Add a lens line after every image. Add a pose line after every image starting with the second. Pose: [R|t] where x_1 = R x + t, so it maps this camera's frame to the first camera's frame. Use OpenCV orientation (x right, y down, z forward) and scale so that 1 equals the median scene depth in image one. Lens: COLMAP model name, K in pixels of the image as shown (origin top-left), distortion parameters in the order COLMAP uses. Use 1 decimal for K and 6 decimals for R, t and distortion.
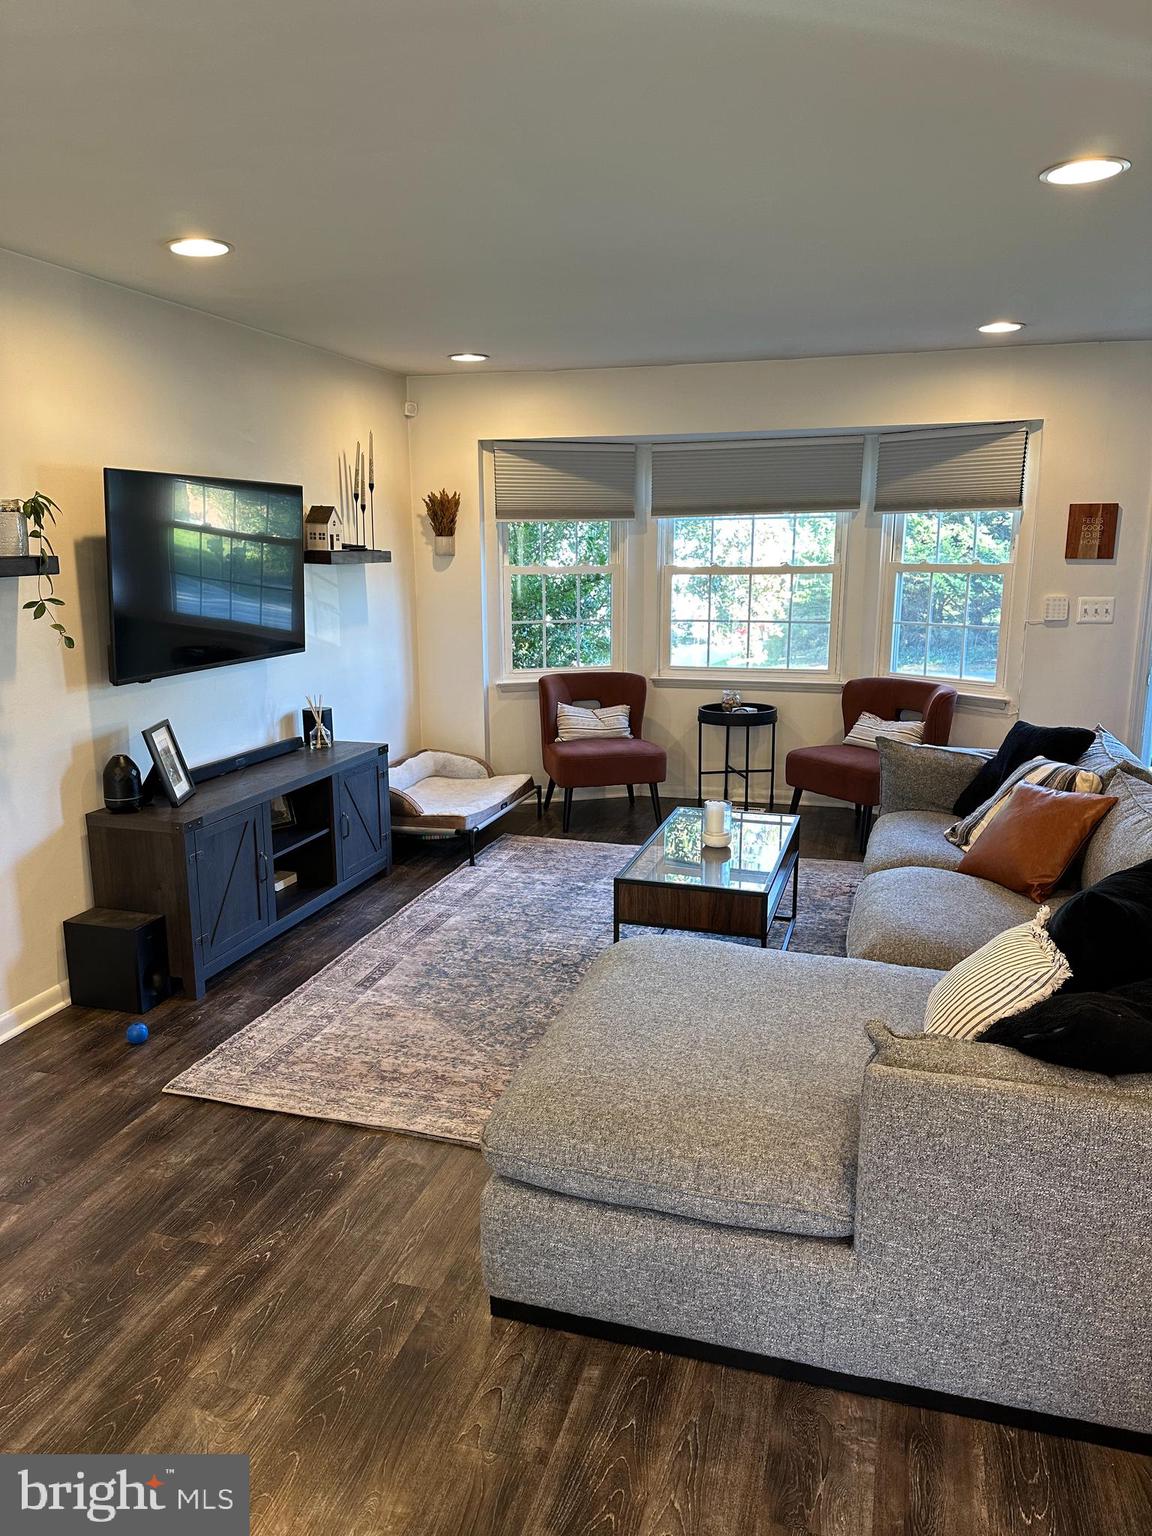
lens RADIAL K [[1072.9, 0, 573.2], [0, 1072.9, 763.9], [0, 0, 1]] dist [0.053641, -0.045124]
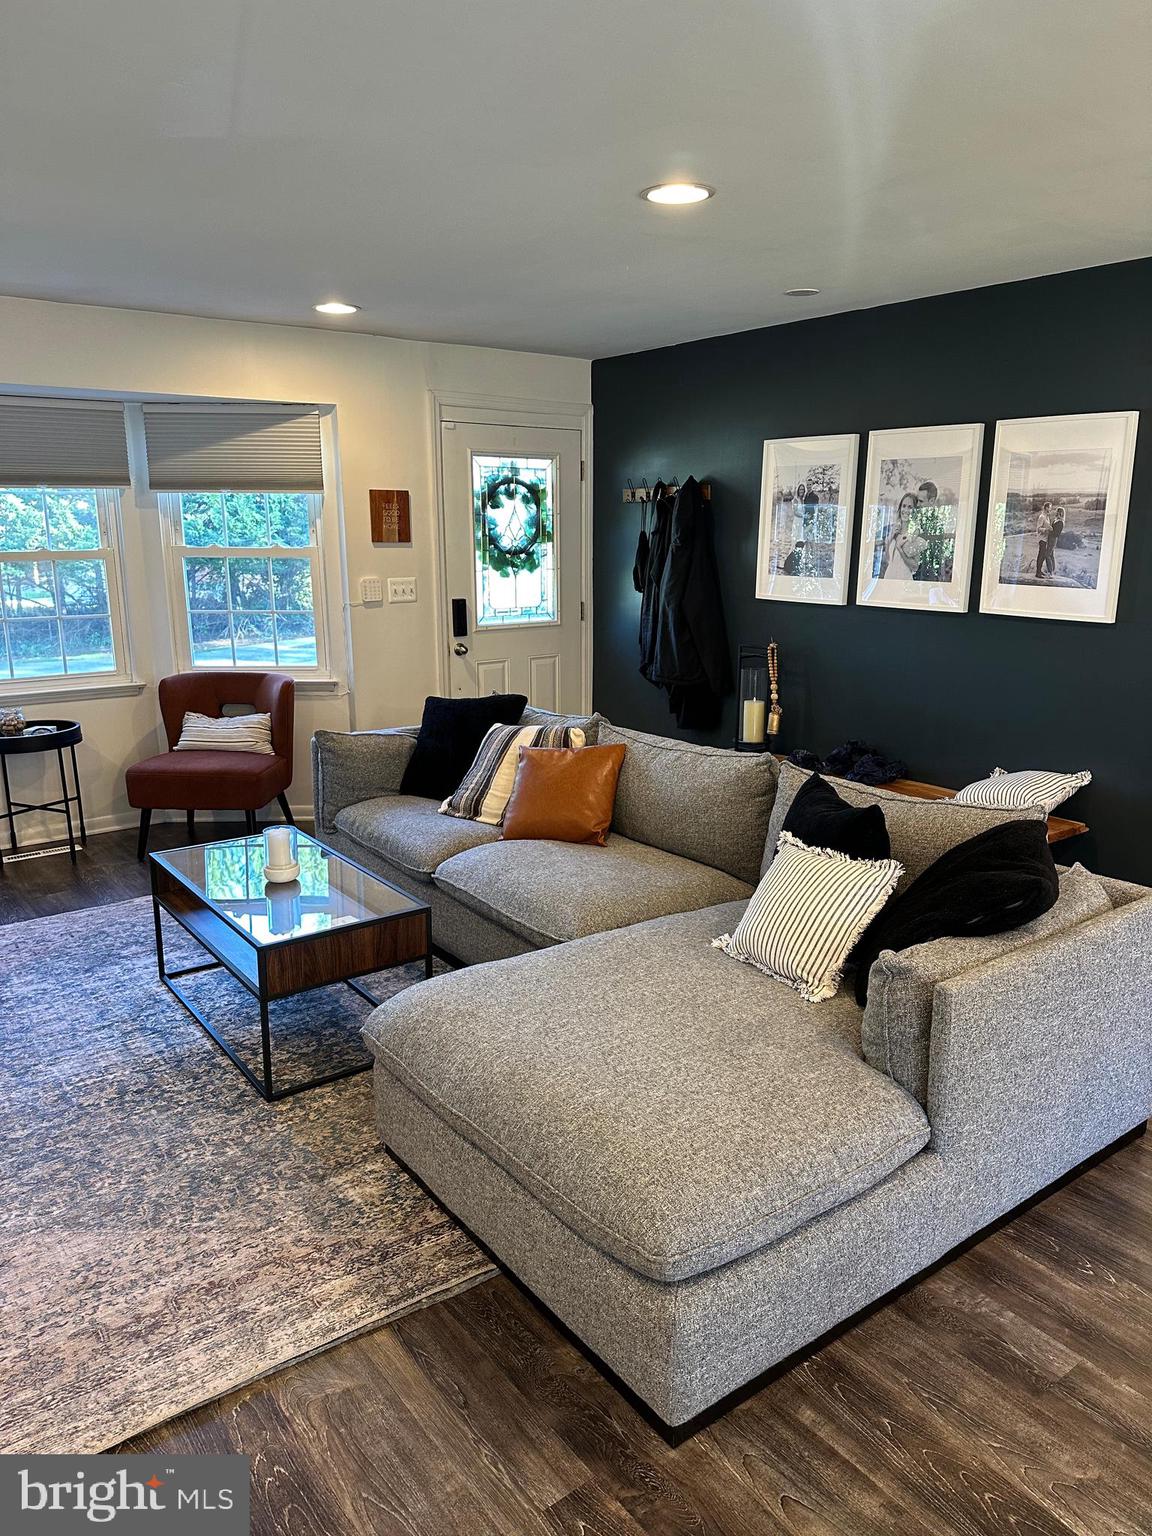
lens RADIAL K [[1072.9, 0, 574.1], [0, 1072.9, 774.3], [0, 0, 1]] dist [0.053641, -0.045124]
pose [[0.590542, -0.180962, 0.786456, -0.332147], [0.163480, 0.981154, 0.103006, -0.048709], [-0.790275, 0.067741, 0.608997, 0.249659]]
